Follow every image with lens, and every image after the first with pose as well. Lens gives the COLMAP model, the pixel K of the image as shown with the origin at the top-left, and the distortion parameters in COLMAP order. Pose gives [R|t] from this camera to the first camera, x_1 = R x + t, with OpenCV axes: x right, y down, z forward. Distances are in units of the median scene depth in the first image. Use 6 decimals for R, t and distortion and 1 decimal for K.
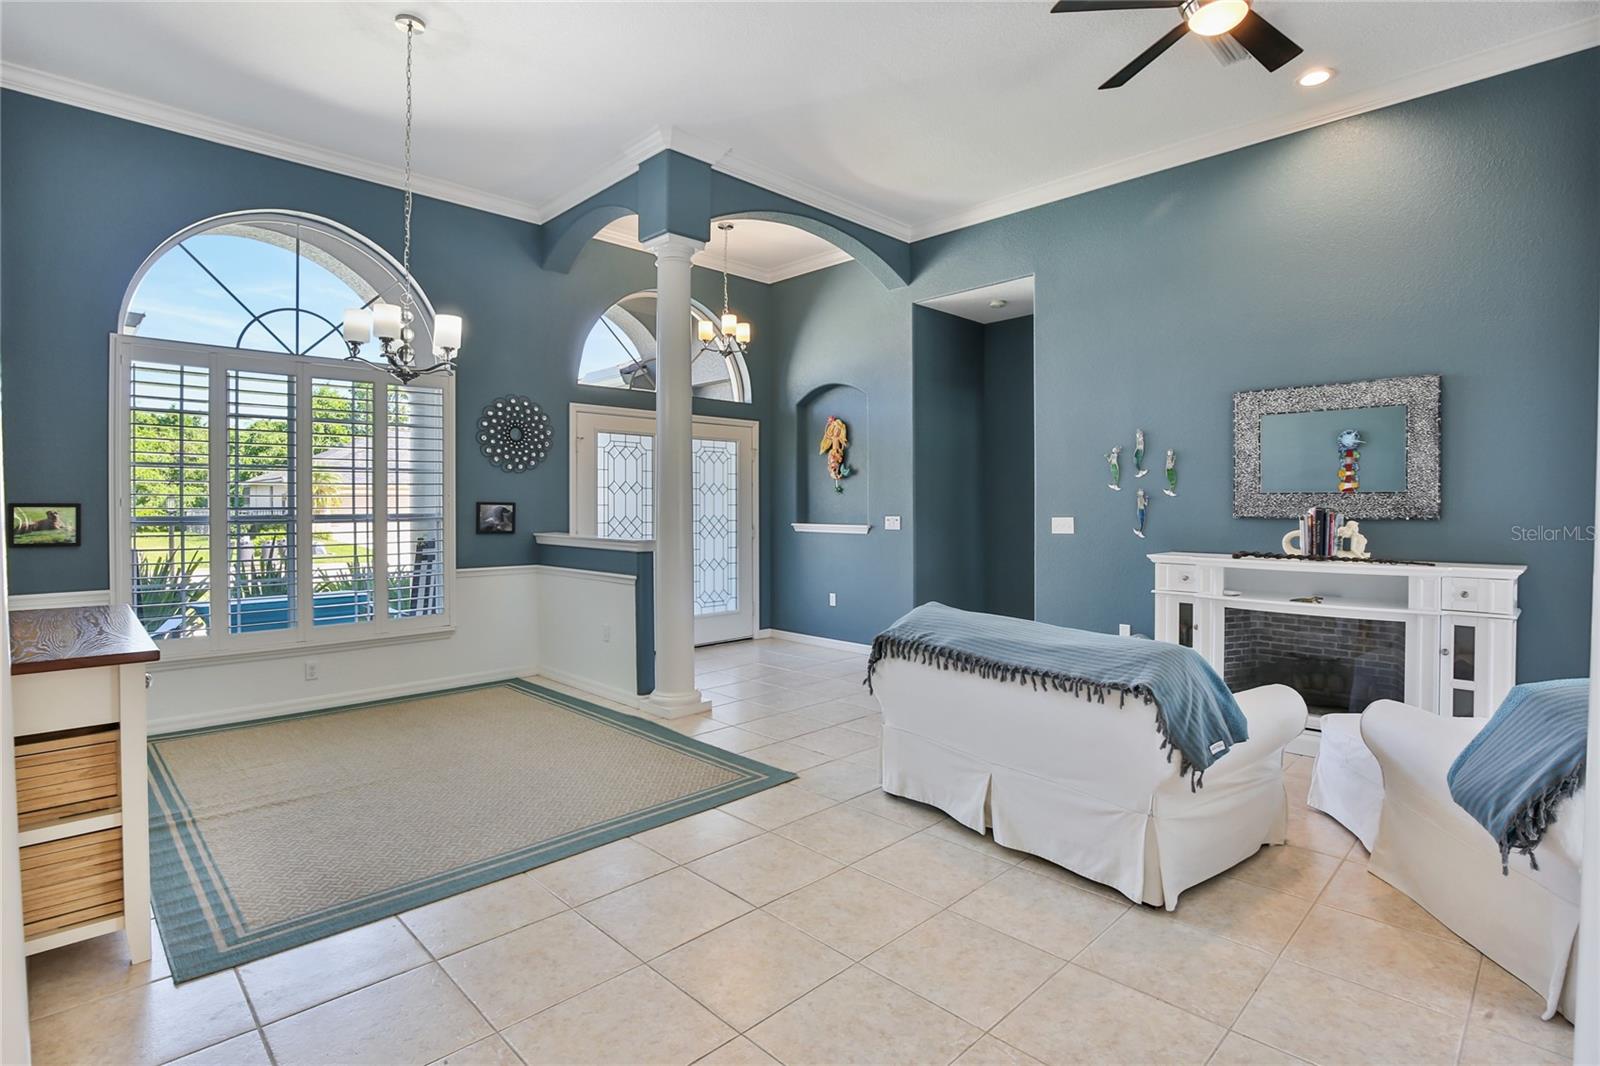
lens RADIAL K [[788.1, 0, 805.8], [0, 788.1, 518.6], [0, 0, 1]] dist [-0.034990, 0.007066]
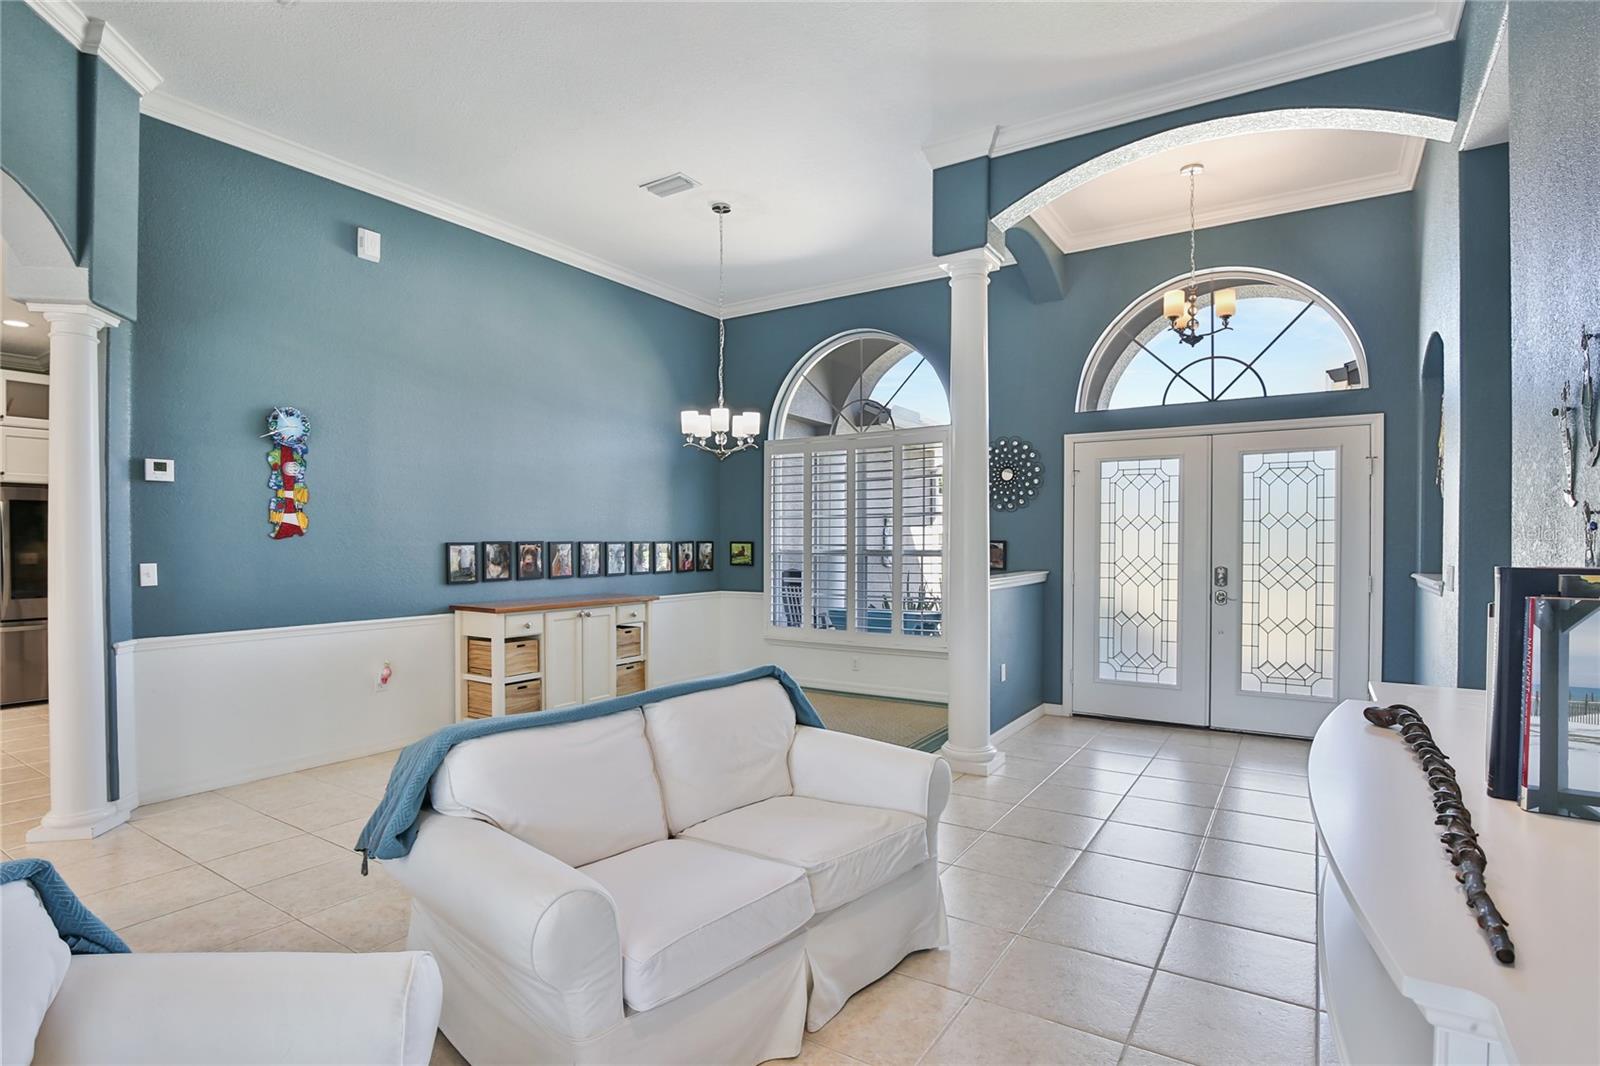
lens RADIAL K [[788.1, 0, 807.2], [0, 788.1, 540.4], [0, 0, 1]] dist [-0.034990, 0.007066]
pose [[0.209687, -0.001212, -0.977768, 0.579351], [-0.016720, 0.999849, -0.004825, -0.010732], [0.977626, 0.017360, 0.209635, 0.514056]]
